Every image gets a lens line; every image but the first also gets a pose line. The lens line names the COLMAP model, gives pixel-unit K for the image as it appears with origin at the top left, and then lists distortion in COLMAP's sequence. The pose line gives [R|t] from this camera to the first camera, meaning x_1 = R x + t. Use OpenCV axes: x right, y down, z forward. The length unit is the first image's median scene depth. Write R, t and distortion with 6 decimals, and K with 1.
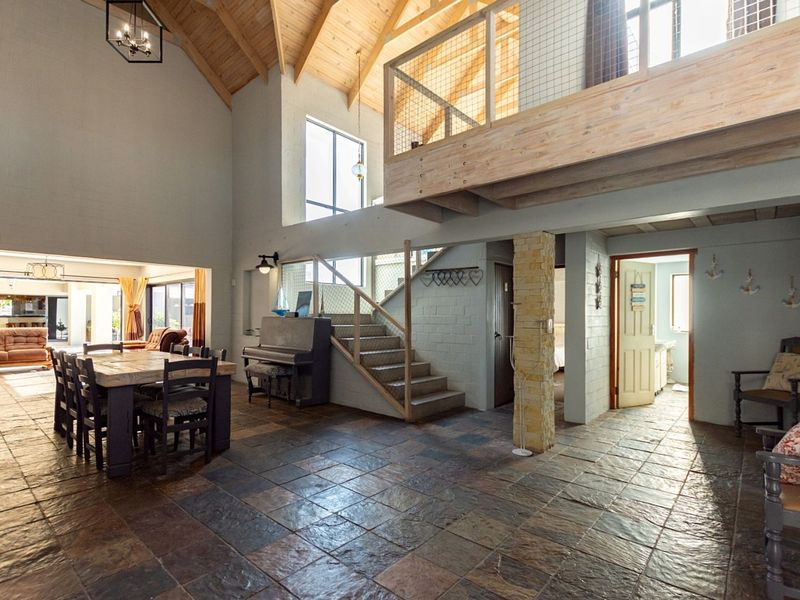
lens RADIAL K [[406.5, 0, 399.1], [0, 406.5, 312.8], [0, 0, 1]] dist [0.012907, -0.000139]
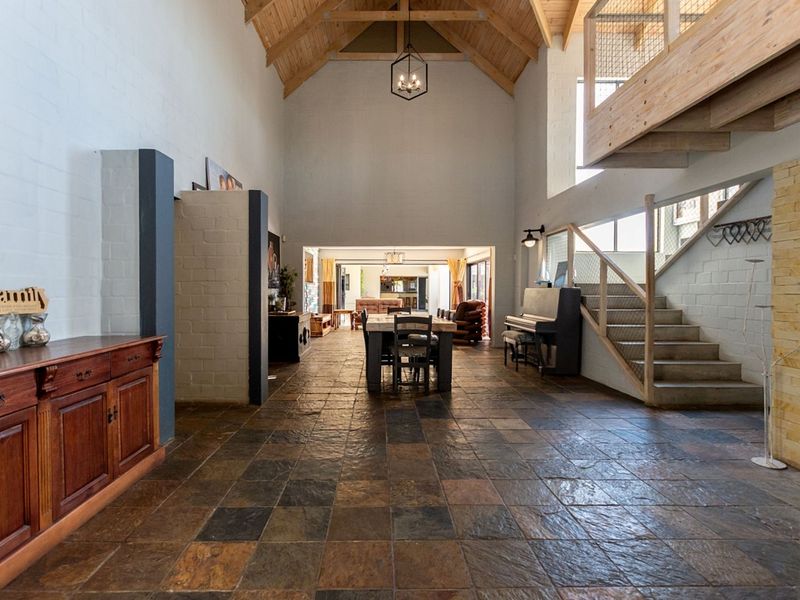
lens RADIAL K [[419.2, 0, 393.9], [0, 419.2, 295.5], [0, 0, 1]] dist [0.000082, 0.000065]
pose [[0.692737, -0.000217, -0.721190, 0.213800], [0.011234, 0.999882, 0.010490, 0.014122], [0.721103, -0.015369, 0.692658, -0.004134]]
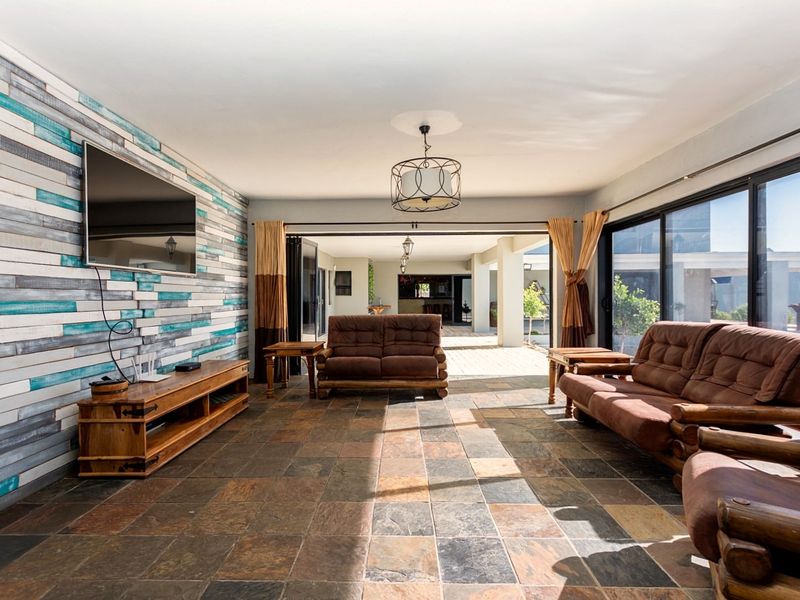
lens RADIAL K [[419.2, 0, 393.9], [0, 419.2, 295.5], [0, 0, 1]] dist [0.000082, 0.000065]
pose [[0.653118, -0.015014, -0.757107, -0.741099], [0.017777, 0.999832, -0.004493, 0.017027], [0.757047, -0.010525, 0.653275, 0.896238]]
